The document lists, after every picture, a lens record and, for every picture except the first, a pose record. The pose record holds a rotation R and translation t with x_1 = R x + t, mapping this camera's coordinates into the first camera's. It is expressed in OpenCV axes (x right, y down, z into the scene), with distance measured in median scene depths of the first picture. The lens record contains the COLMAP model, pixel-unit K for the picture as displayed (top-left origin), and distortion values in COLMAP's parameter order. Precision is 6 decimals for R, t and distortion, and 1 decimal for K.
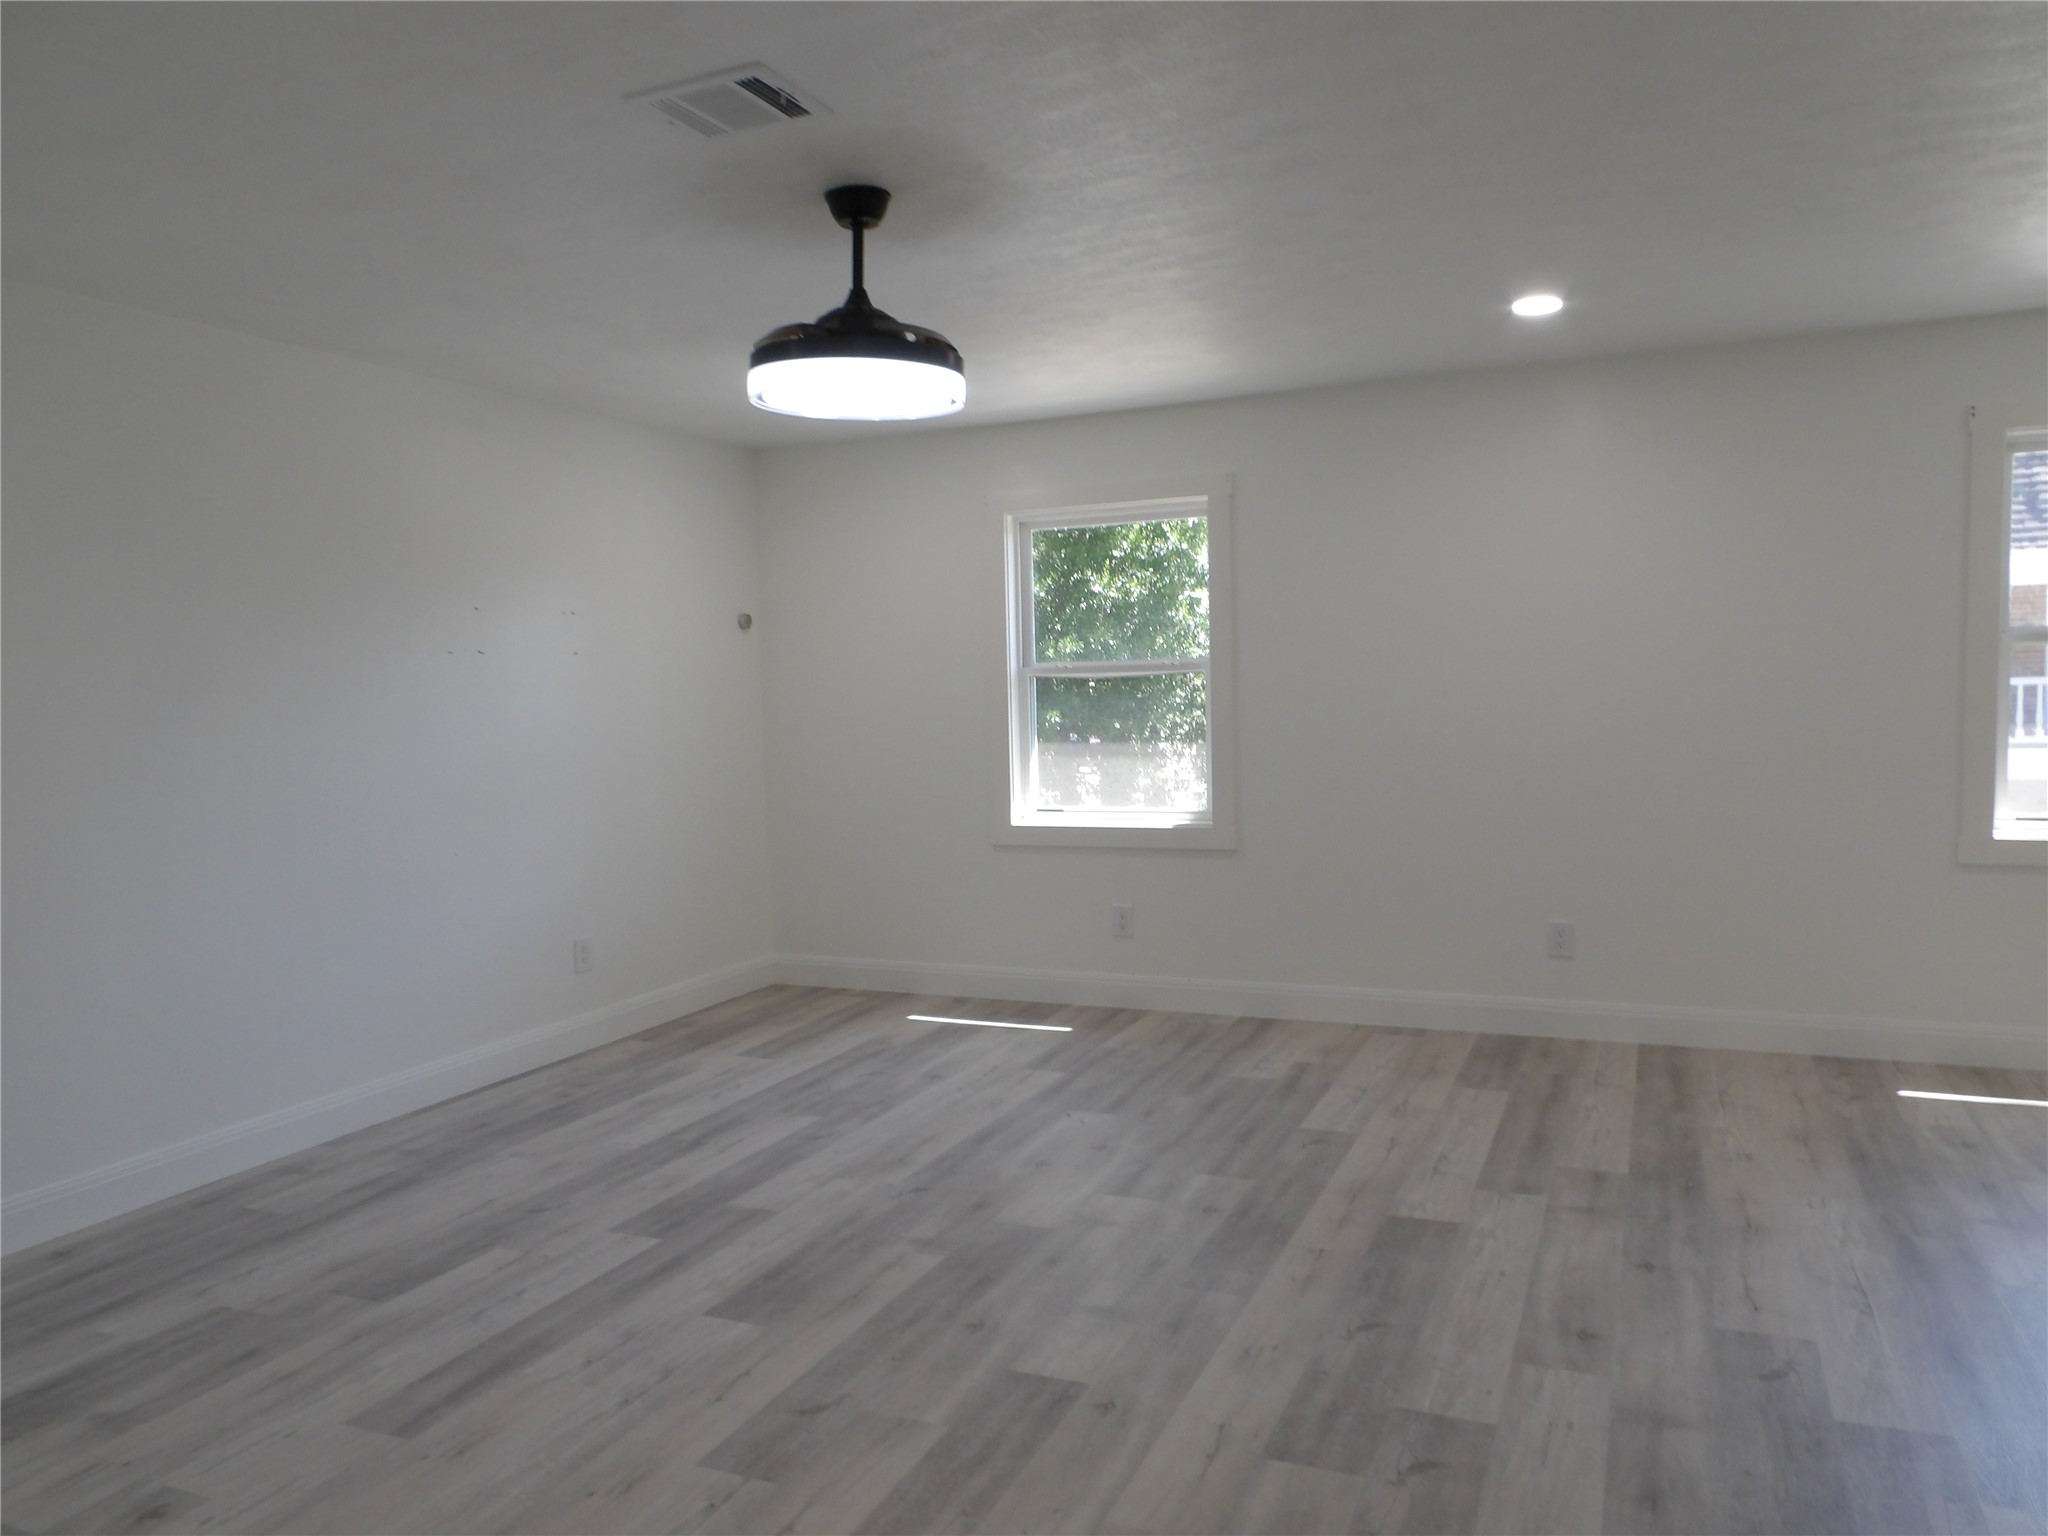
lens RADIAL K [[1435.0, 0, 1030.3], [0, 1435.0, 779.7], [0, 0, 1]] dist [-0.007171, -0.006599]
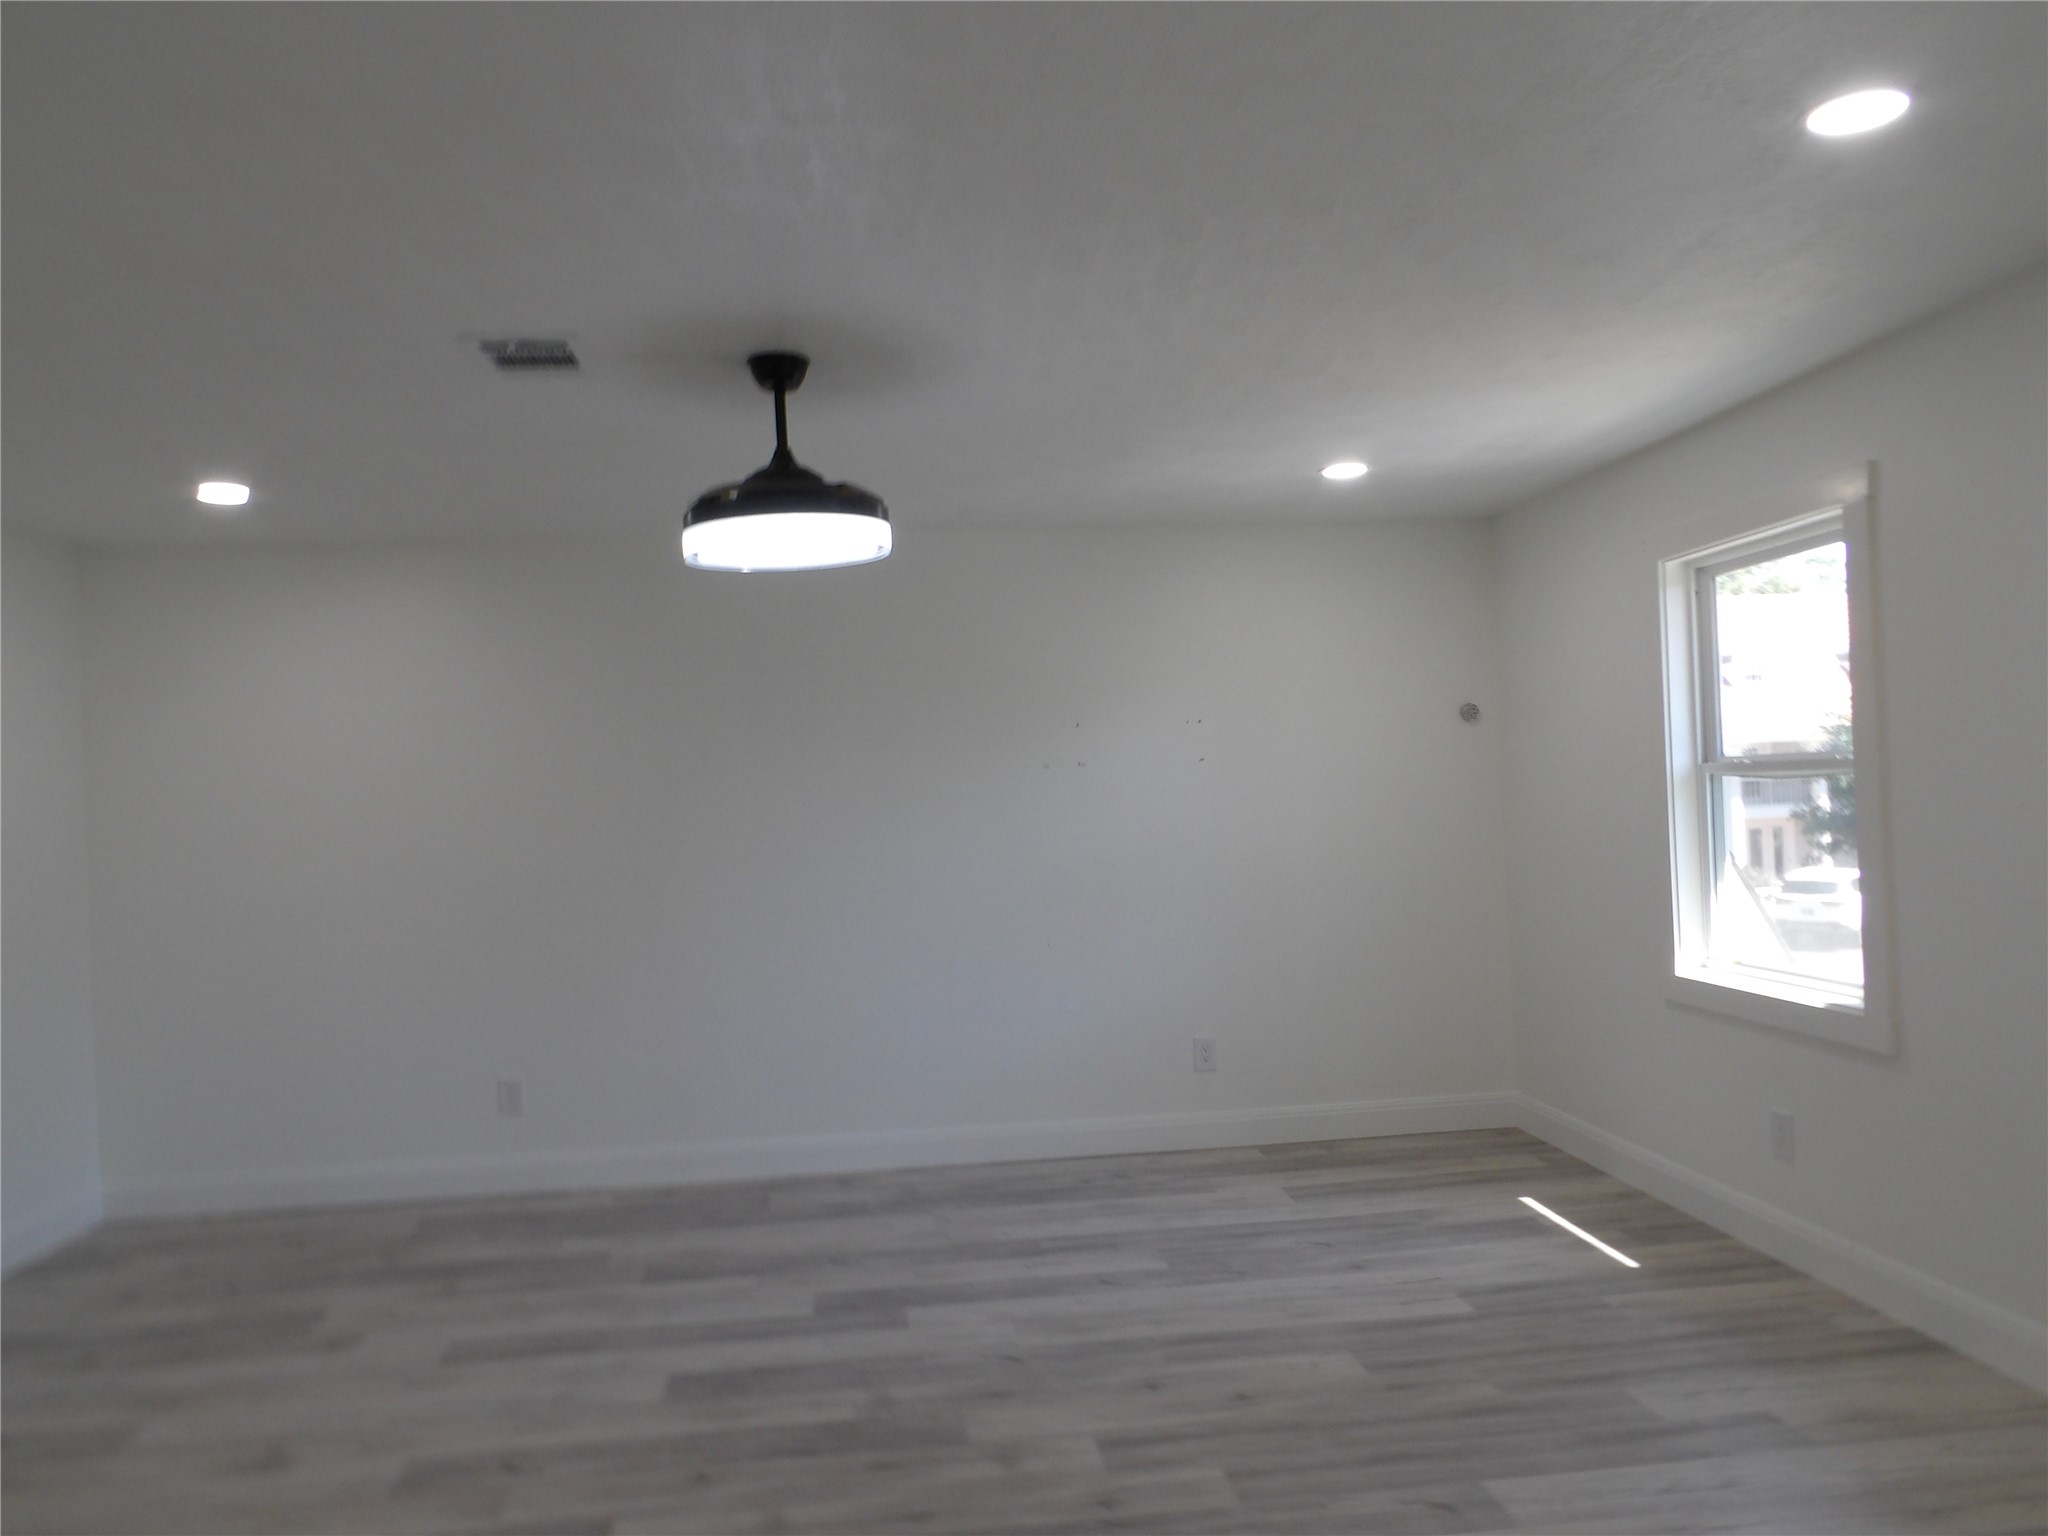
lens RADIAL K [[1435.0, 0, 1029.5], [0, 1435.0, 758.5], [0, 0, 1]] dist [-0.007171, -0.006599]
pose [[0.512740, -0.013508, -0.858437, 0.599356], [-0.033974, 0.998774, -0.036009, -0.055866], [0.857871, 0.047628, 0.511653, 0.427317]]
